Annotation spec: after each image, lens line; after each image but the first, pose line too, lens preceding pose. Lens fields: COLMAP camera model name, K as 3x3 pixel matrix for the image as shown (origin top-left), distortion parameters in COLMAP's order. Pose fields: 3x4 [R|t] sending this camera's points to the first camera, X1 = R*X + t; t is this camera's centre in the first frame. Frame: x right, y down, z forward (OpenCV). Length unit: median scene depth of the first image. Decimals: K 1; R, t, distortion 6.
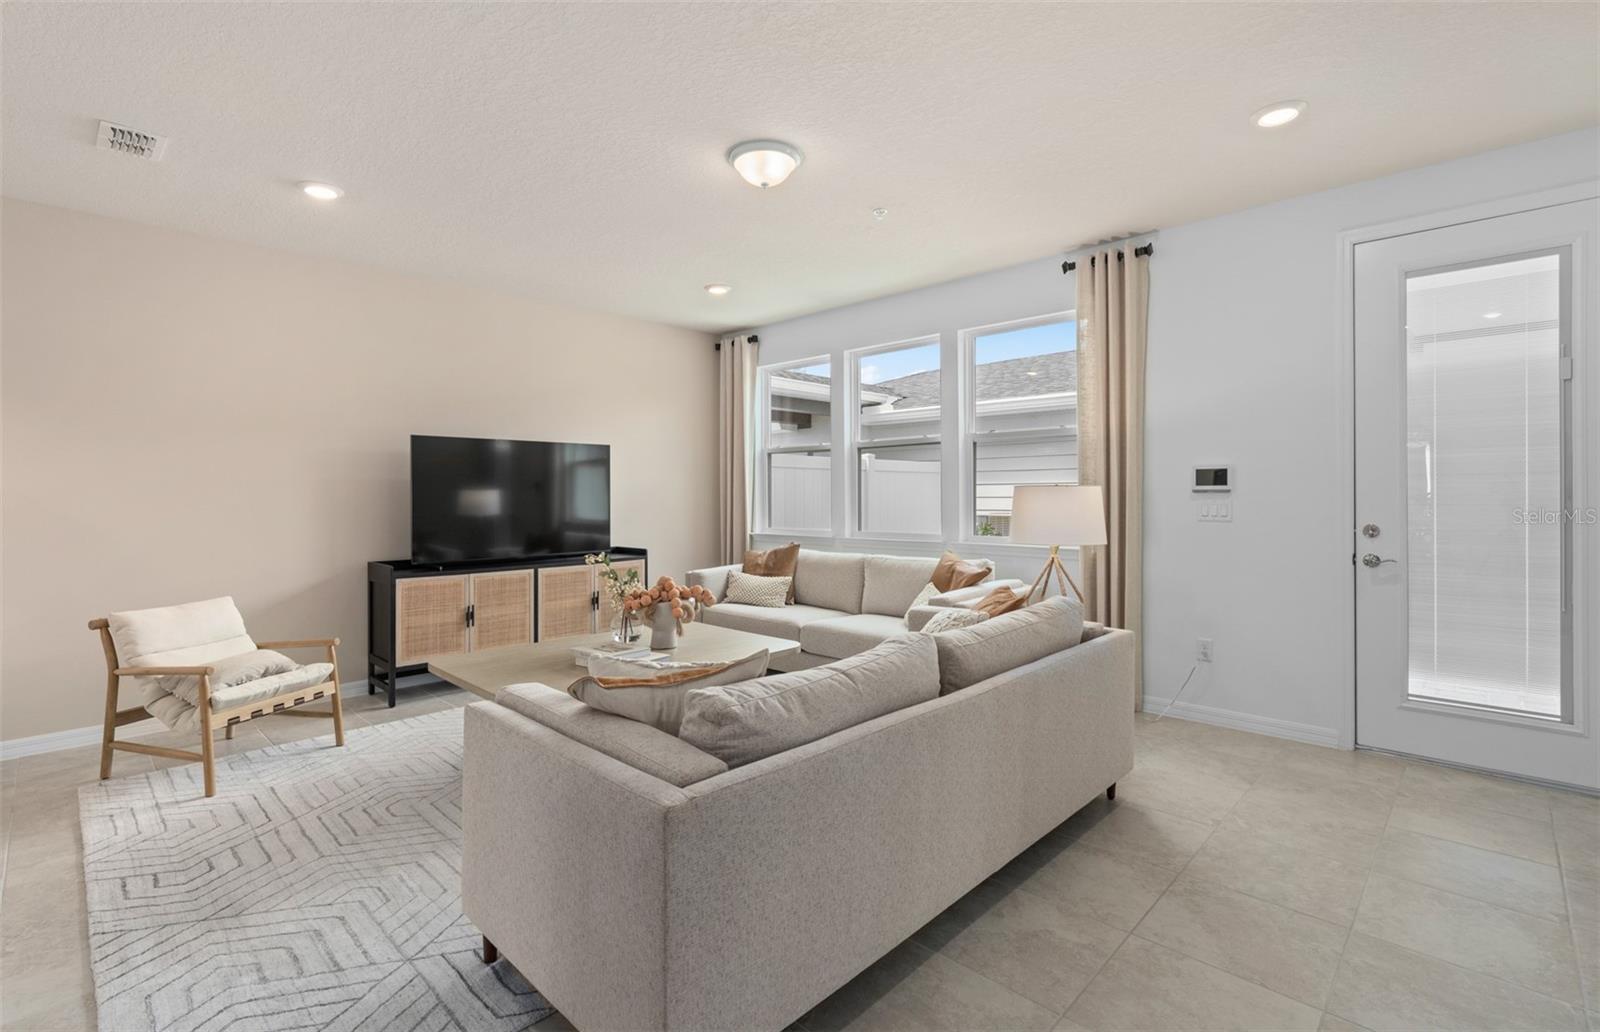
lens RADIAL K [[730.4, 0, 795.7], [0, 730.4, 488.9], [0, 0, 1]] dist [-0.000948, 0.001059]
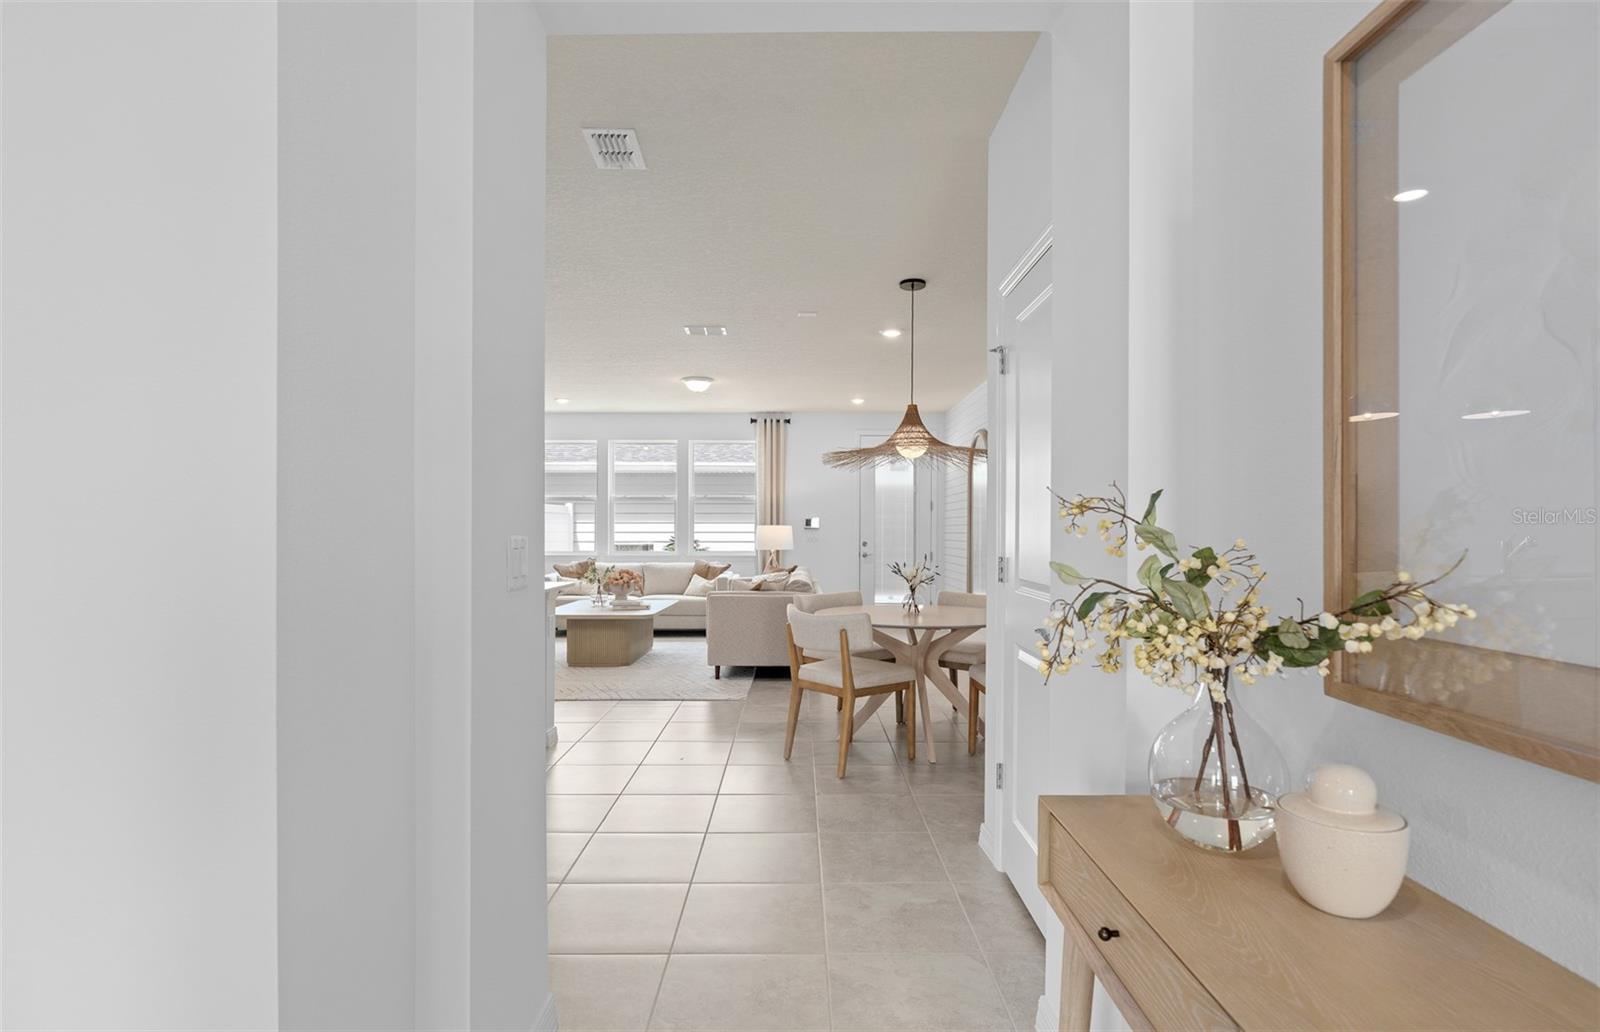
lens RADIAL K [[780.8, 0, 796.7], [0, 780.8, 517.9], [0, 0, 1]] dist [-0.001203, 0.000051]
pose [[0.724818, 0.016910, 0.688733, -1.032177], [-0.011127, 0.999856, -0.012839, 0.001573], [-0.688851, 0.001642, 0.724901, -0.682013]]
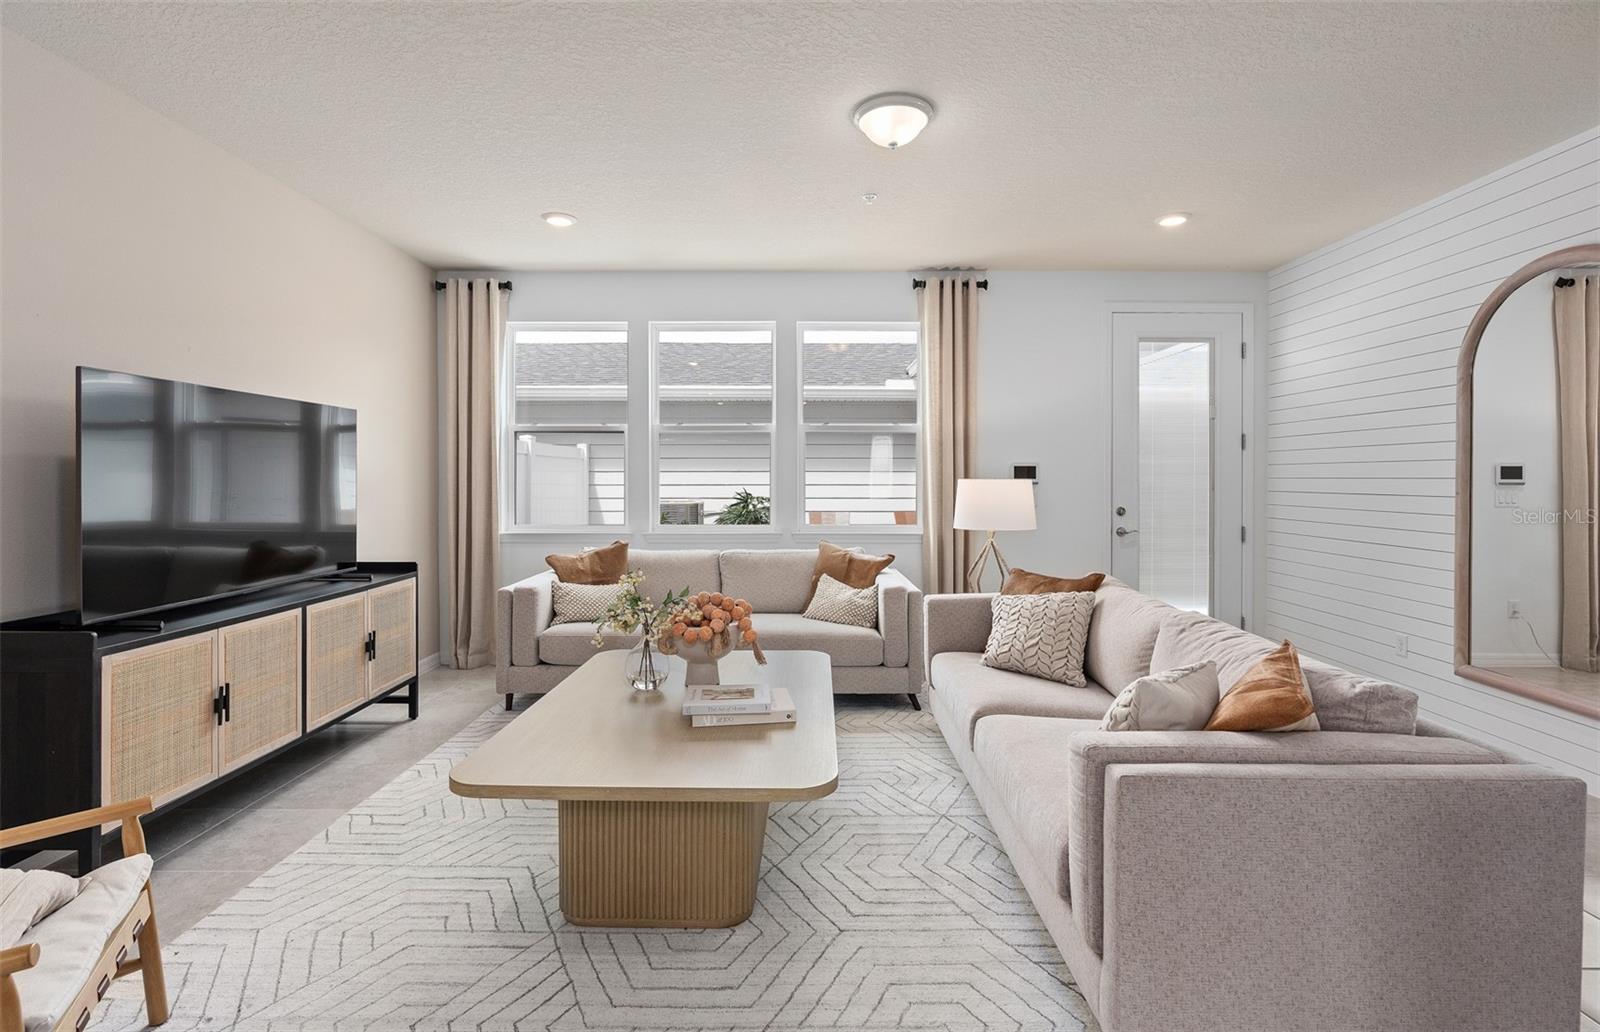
lens RADIAL K [[730.4, 0, 803.3], [0, 730.4, 473.6], [0, 0, 1]] dist [-0.000948, 0.001059]
pose [[0.723490, 0.010376, 0.690257, -0.512054], [-0.010865, 0.999934, -0.003643, -0.004640], [-0.690249, -0.004864, 0.723555, 0.291485]]
